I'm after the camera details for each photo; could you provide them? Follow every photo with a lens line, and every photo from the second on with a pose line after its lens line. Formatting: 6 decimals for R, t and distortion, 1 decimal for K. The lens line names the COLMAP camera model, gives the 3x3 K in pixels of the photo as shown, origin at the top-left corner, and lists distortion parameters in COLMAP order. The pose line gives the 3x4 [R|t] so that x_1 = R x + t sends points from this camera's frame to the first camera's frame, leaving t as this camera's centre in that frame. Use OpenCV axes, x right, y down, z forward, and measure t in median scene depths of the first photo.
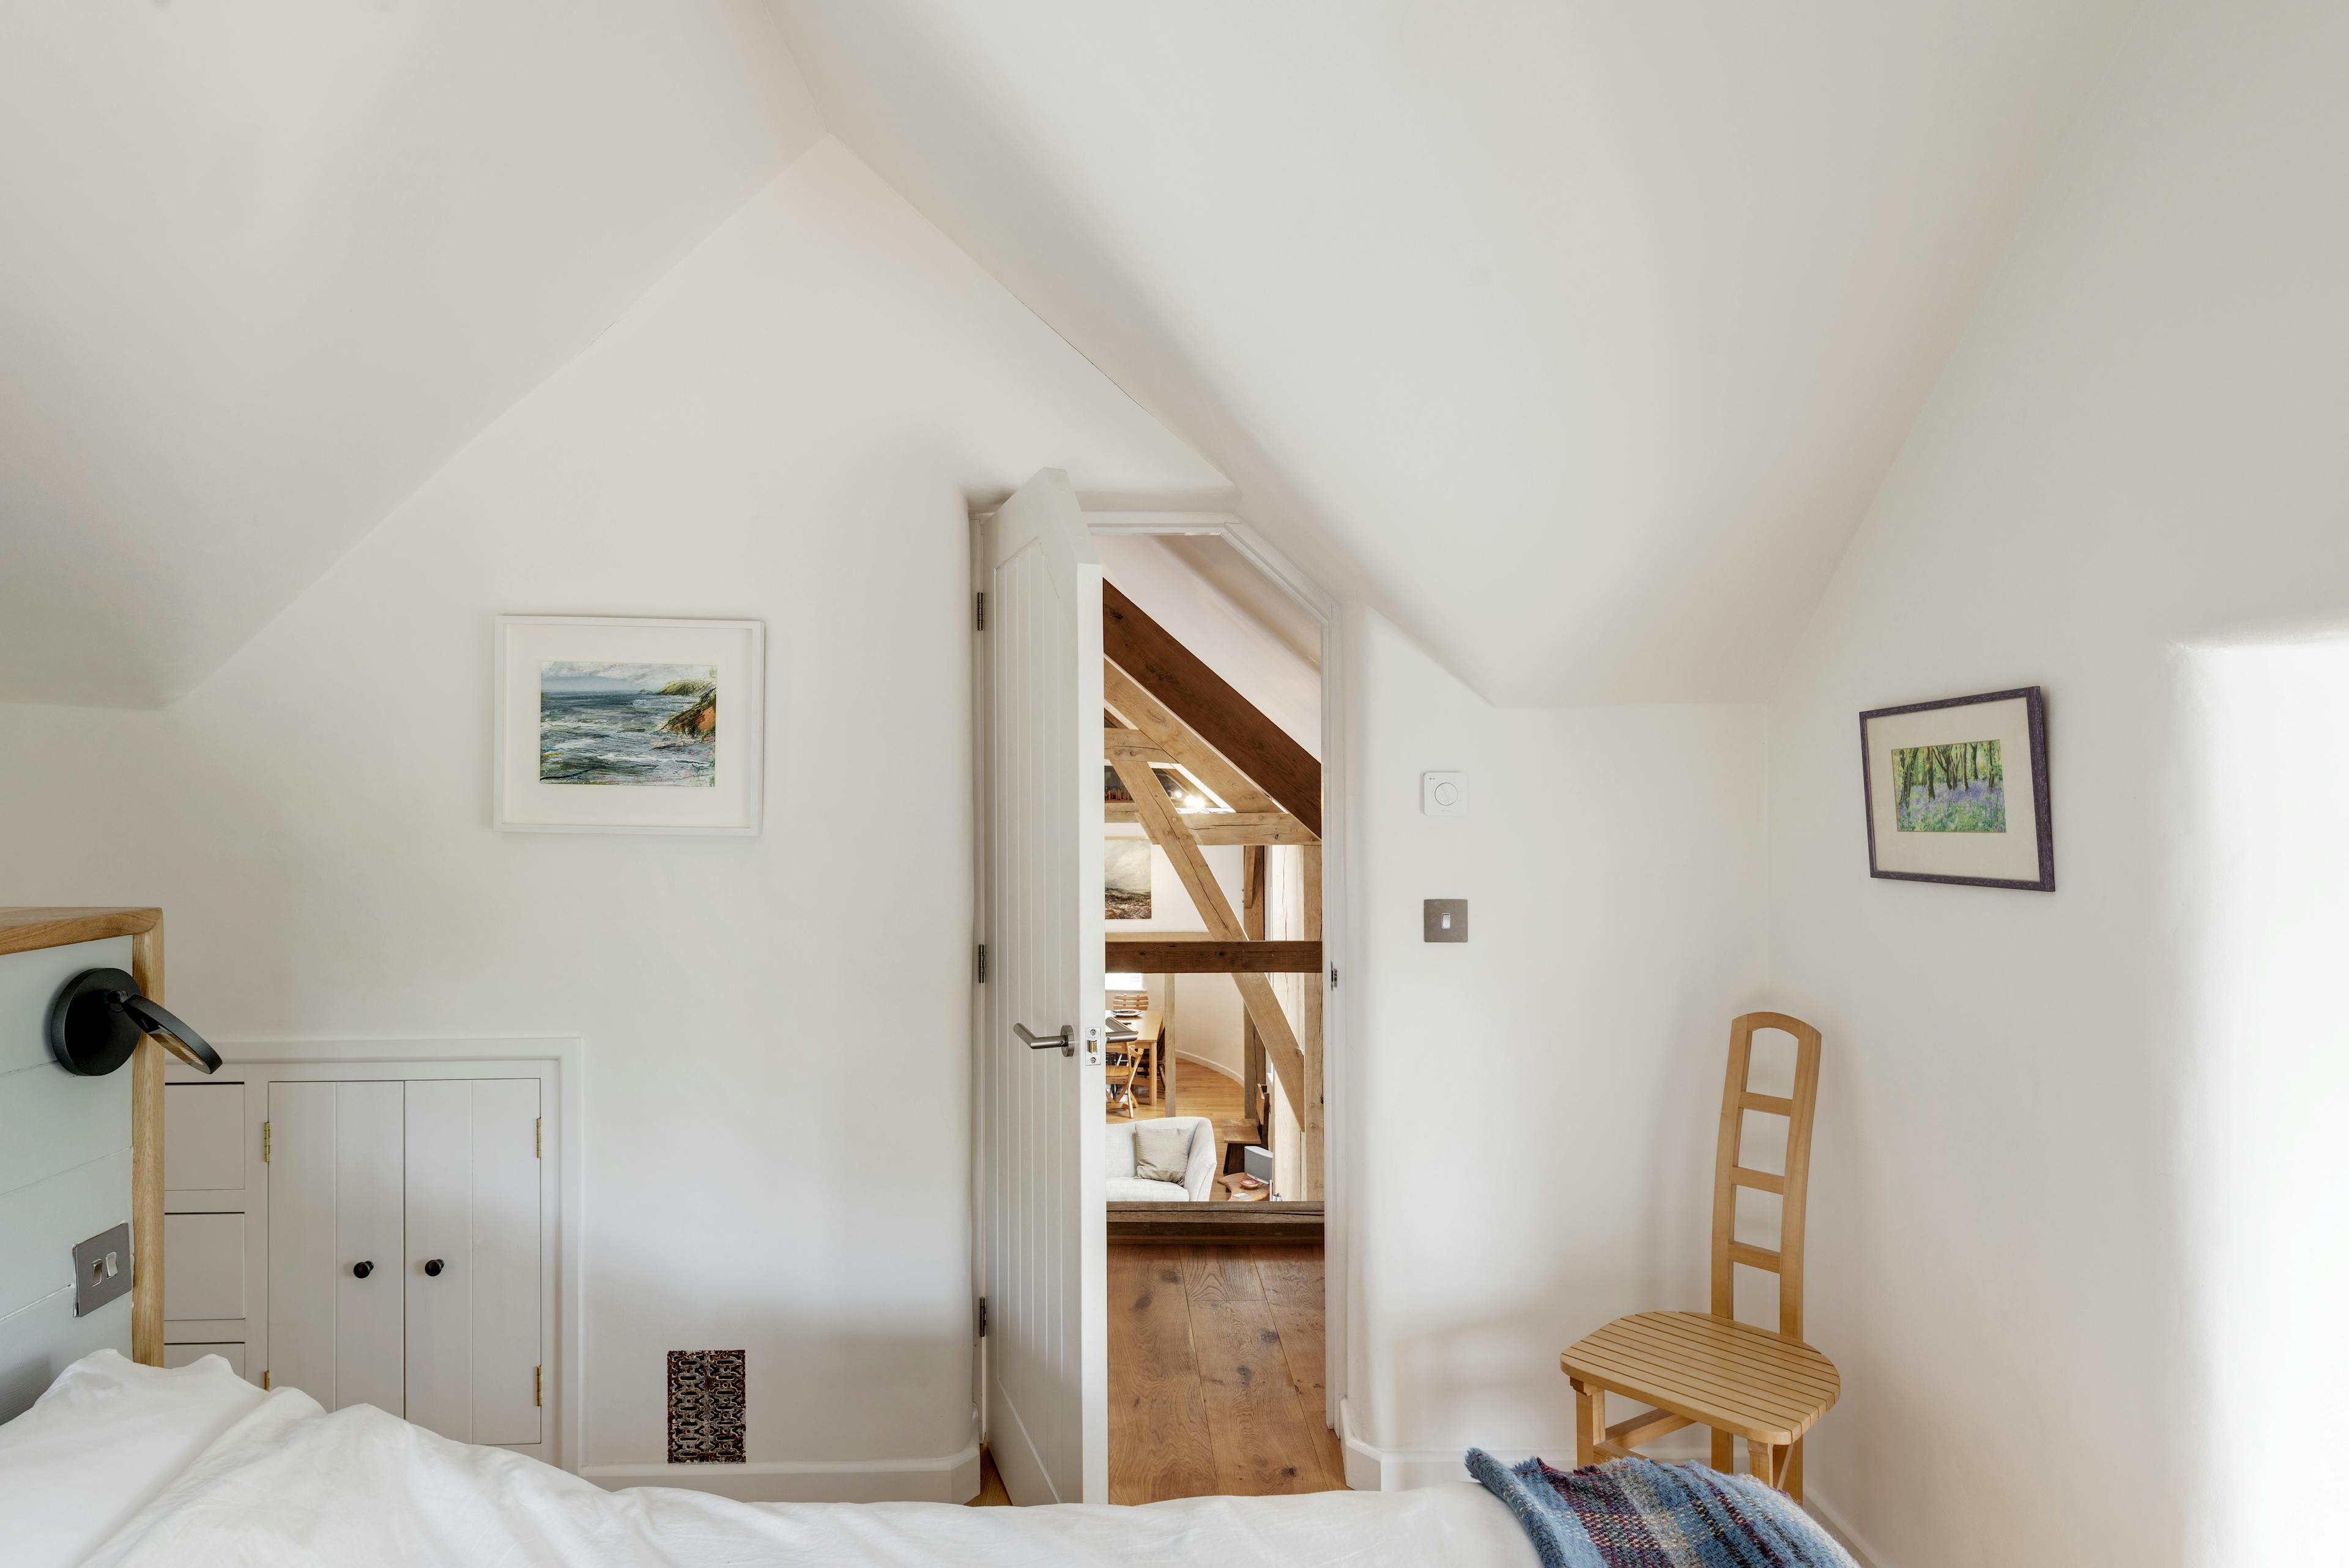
lens RADIAL K [[1239.7, 0, 1170.7], [0, 1239.7, 763.9], [0, 0, 1]] dist [0.000685, -0.000579]
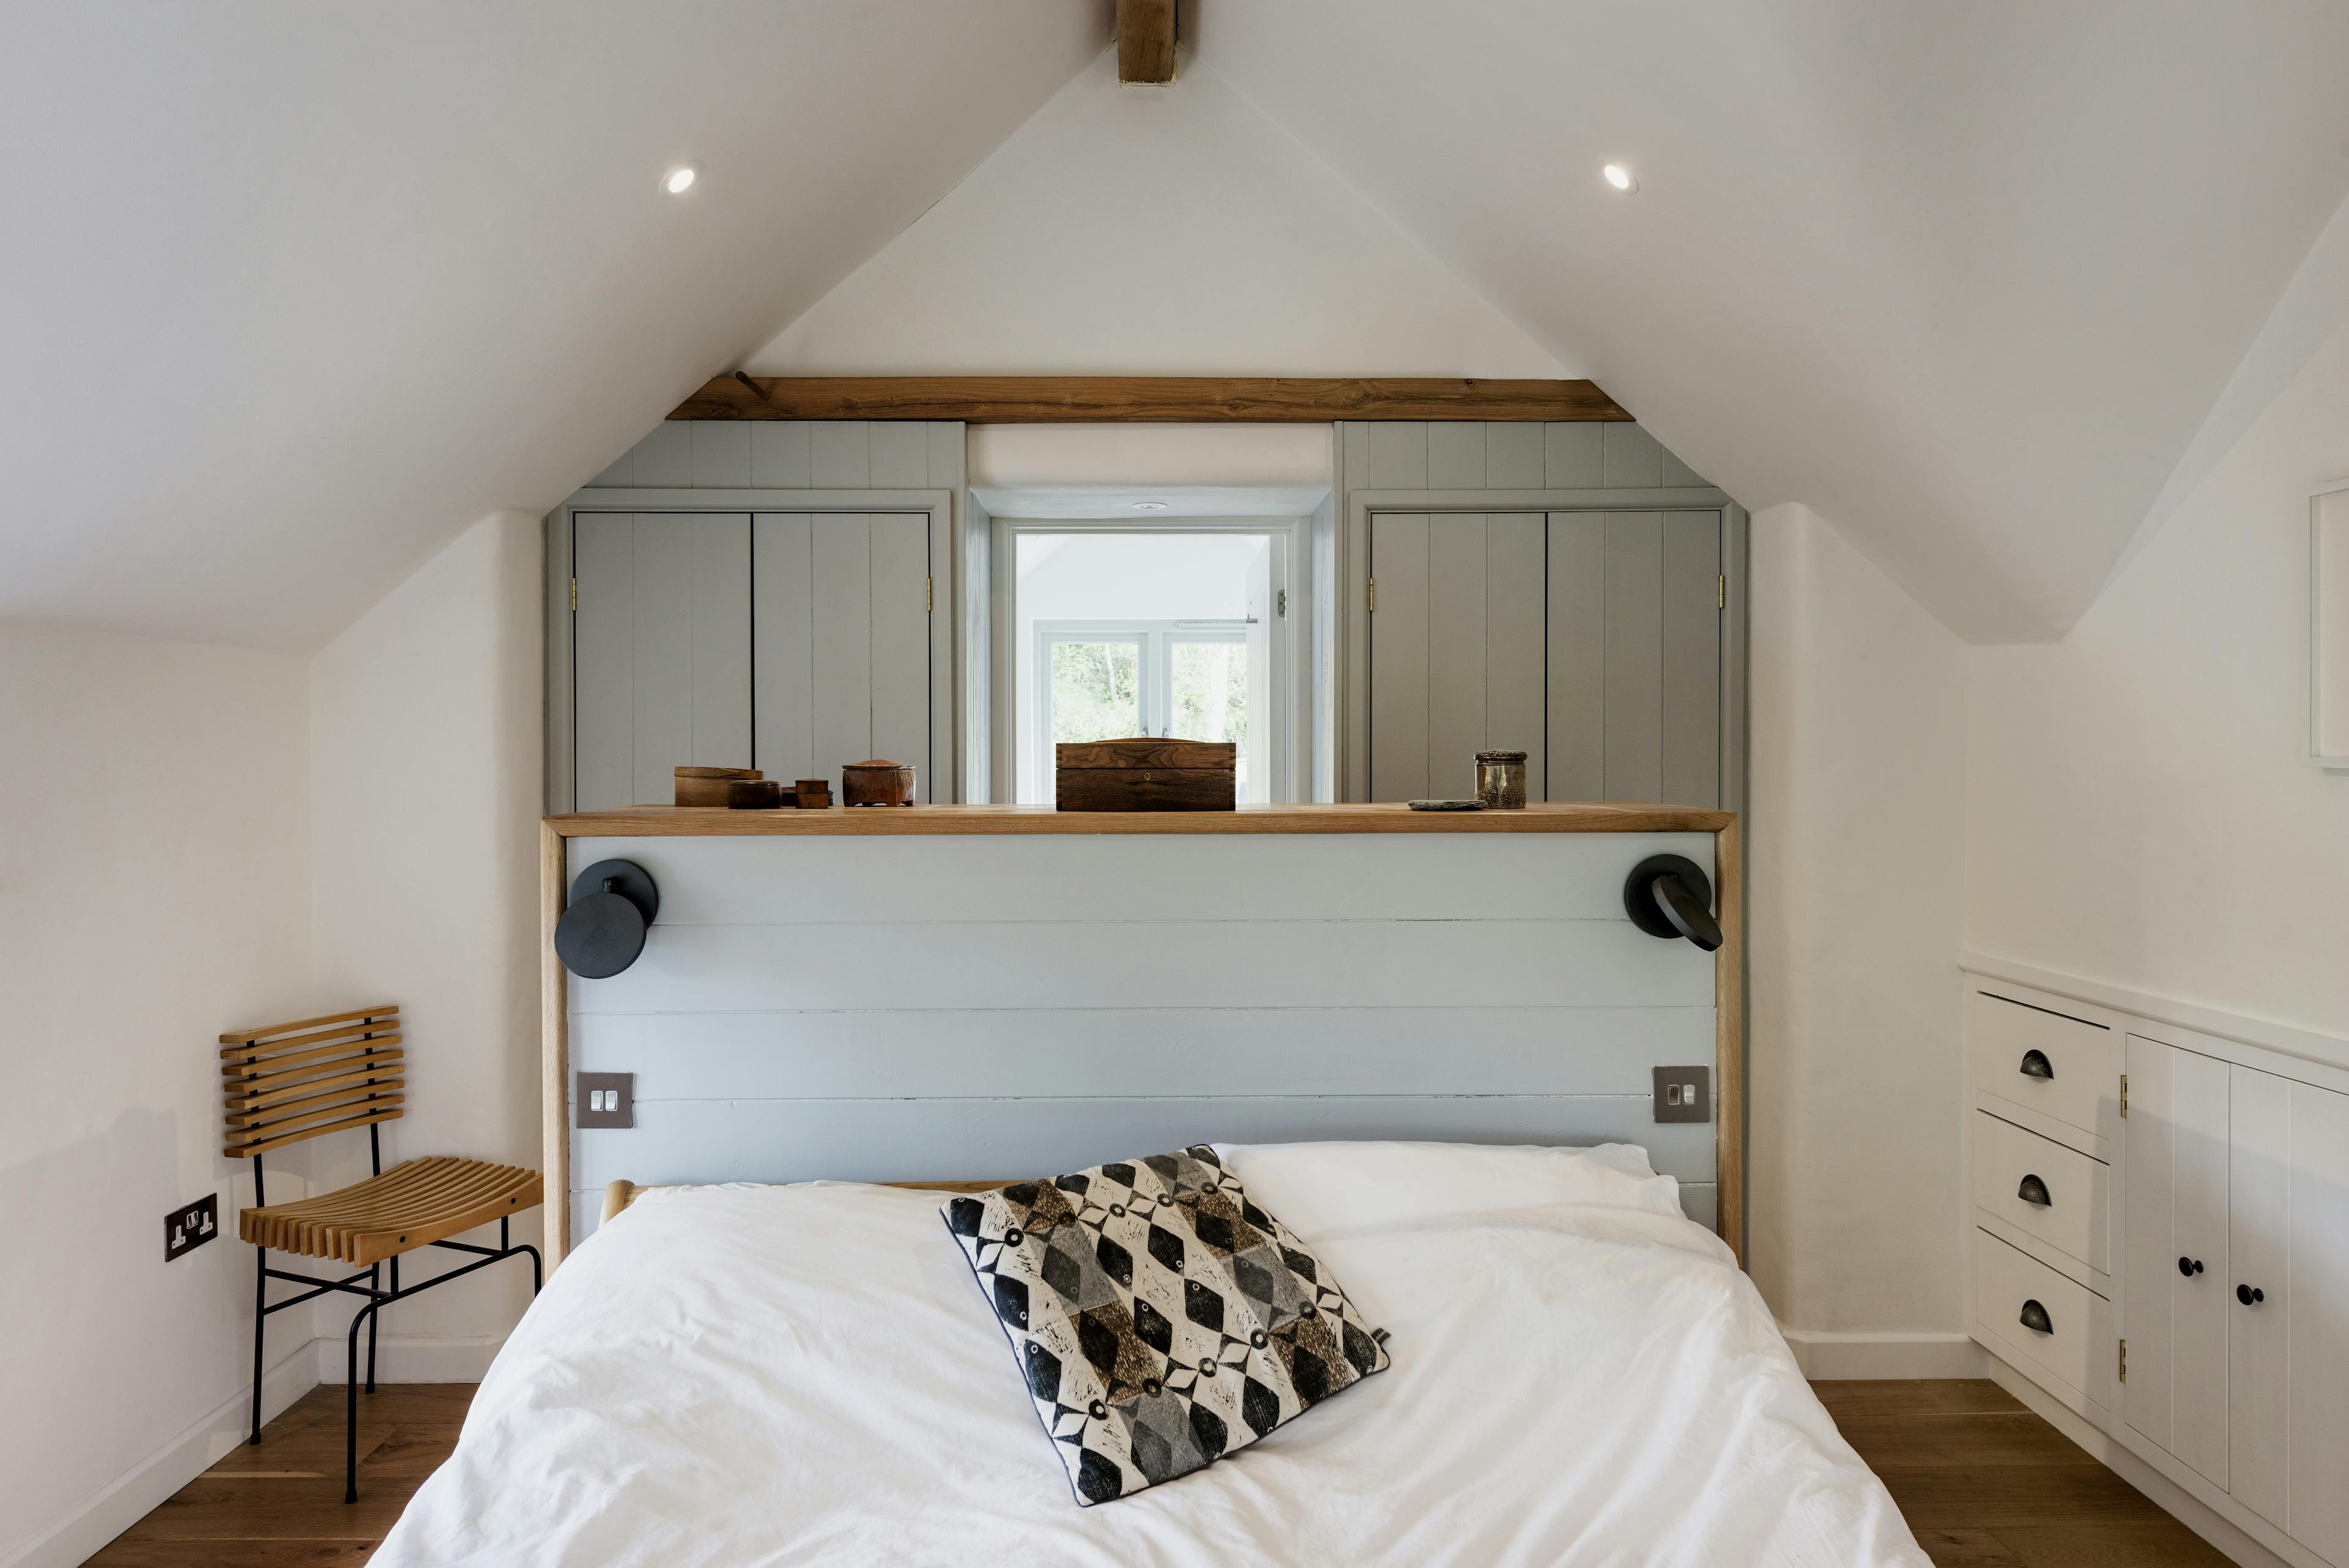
lens RADIAL K [[1432.2, 0, 1174.5], [0, 1432.2, 784.0], [0, 0, 1]] dist [-0.000422, -0.000472]
pose [[-0.007335, 0.019795, -0.999777, 0.568478], [0.025732, 0.999477, 0.019600, 0.049938], [0.999642, -0.025583, -0.007841, 0.491576]]
